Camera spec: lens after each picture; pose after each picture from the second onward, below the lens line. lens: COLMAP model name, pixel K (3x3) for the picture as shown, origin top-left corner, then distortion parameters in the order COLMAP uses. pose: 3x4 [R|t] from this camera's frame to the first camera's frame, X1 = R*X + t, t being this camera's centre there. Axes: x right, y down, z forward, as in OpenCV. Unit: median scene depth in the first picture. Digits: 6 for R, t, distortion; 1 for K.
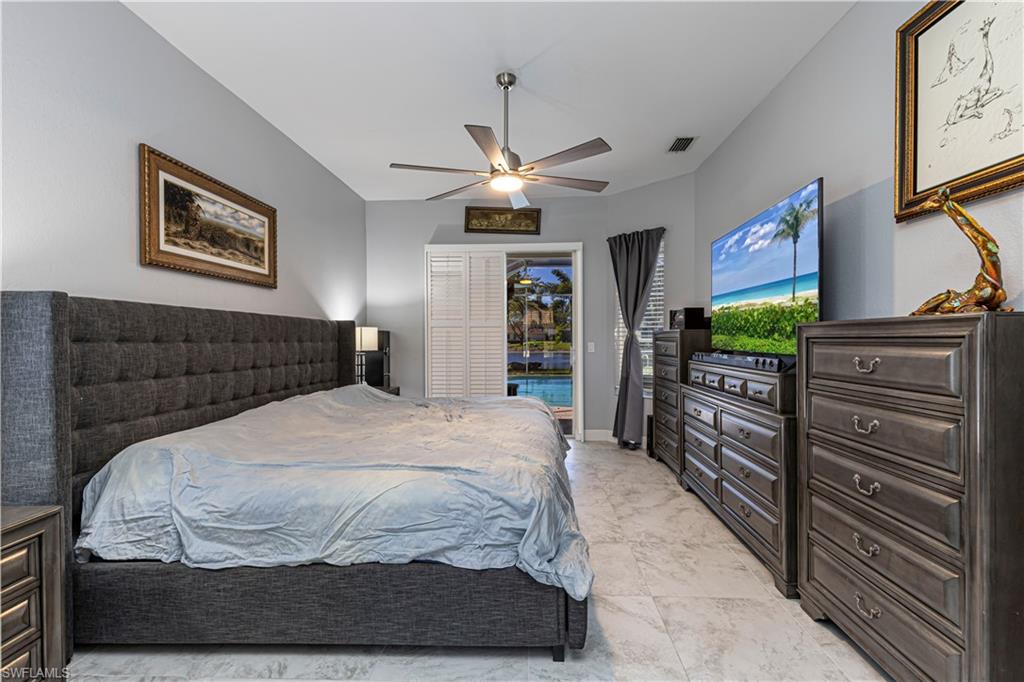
lens RADIAL K [[456.1, 0, 515.5], [0, 456.1, 340.3], [0, 0, 1]] dist [0.011516, -0.000963]
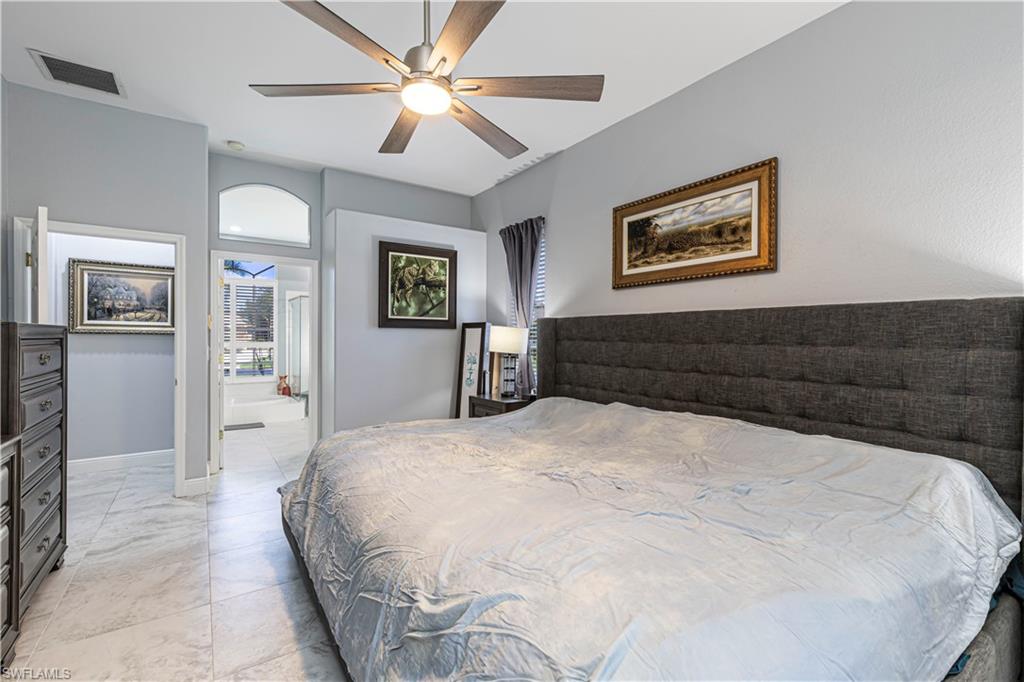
lens RADIAL K [[456.1, 0, 515.5], [0, 456.1, 340.3], [0, 0, 1]] dist [0.011516, -0.000963]
pose [[-0.796099, 0.004361, -0.605151, 0.285001], [-0.003562, 0.999923, 0.011892, -0.013256], [0.605156, 0.011623, -0.796022, 1.664062]]
